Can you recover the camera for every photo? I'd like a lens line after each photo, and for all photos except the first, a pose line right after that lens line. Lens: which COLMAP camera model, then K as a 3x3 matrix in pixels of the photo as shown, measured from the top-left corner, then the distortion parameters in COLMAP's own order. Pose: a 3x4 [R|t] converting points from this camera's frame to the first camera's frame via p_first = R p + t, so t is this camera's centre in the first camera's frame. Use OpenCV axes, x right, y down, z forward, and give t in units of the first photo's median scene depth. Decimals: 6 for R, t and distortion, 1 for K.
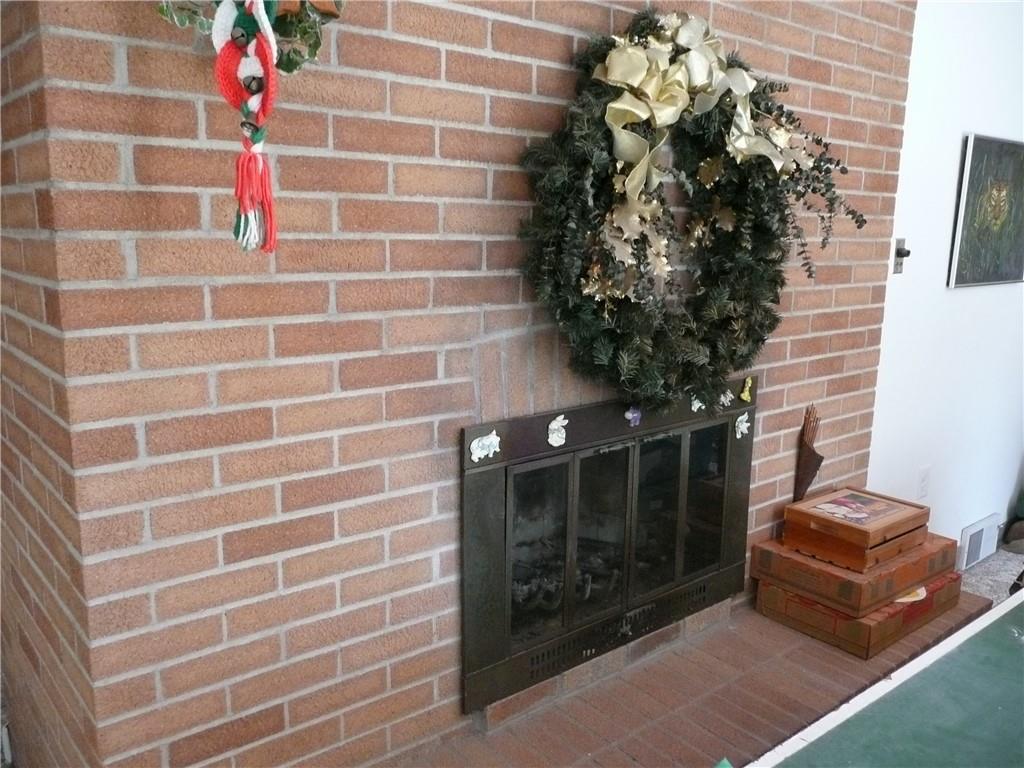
lens RADIAL K [[855.2, 0, 511.0], [0, 855.2, 388.3], [0, 0, 1]] dist [-0.031781, 0.008670]
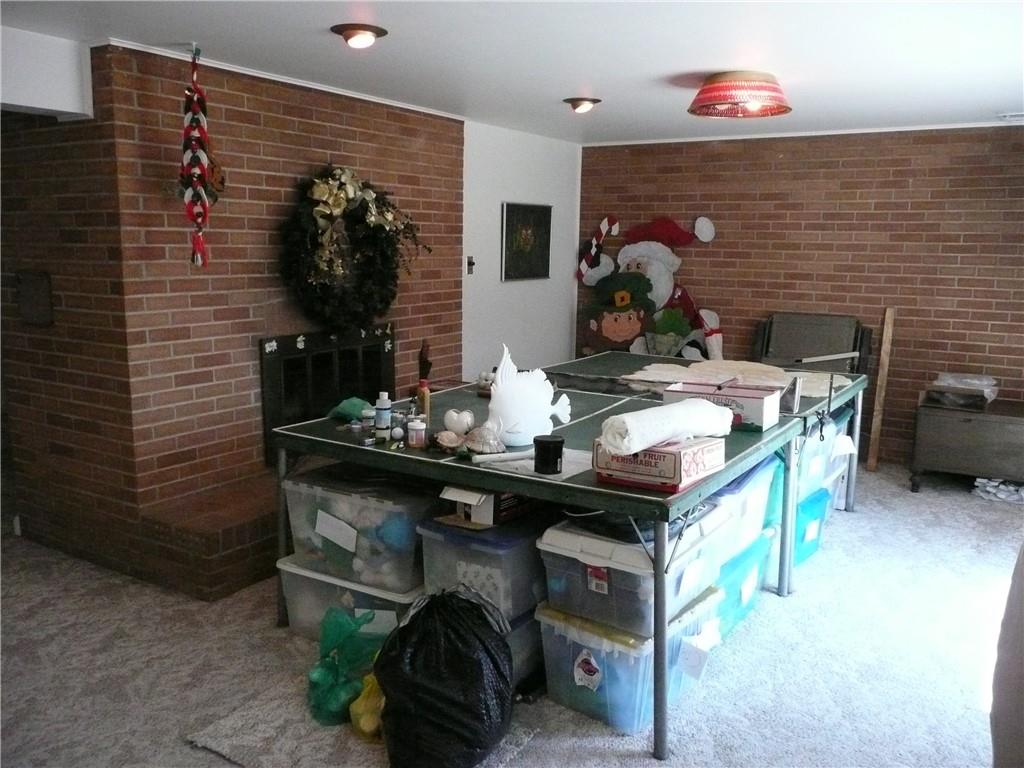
lens RADIAL K [[855.2, 0, 512.5], [0, 855.2, 387.8], [0, 0, 1]] dist [-0.031781, 0.008670]
pose [[0.948457, -0.059875, 0.311199, -0.144693], [0.065477, 0.997825, -0.007577, 0.256285], [-0.310069, 0.027563, 0.950315, -1.553561]]
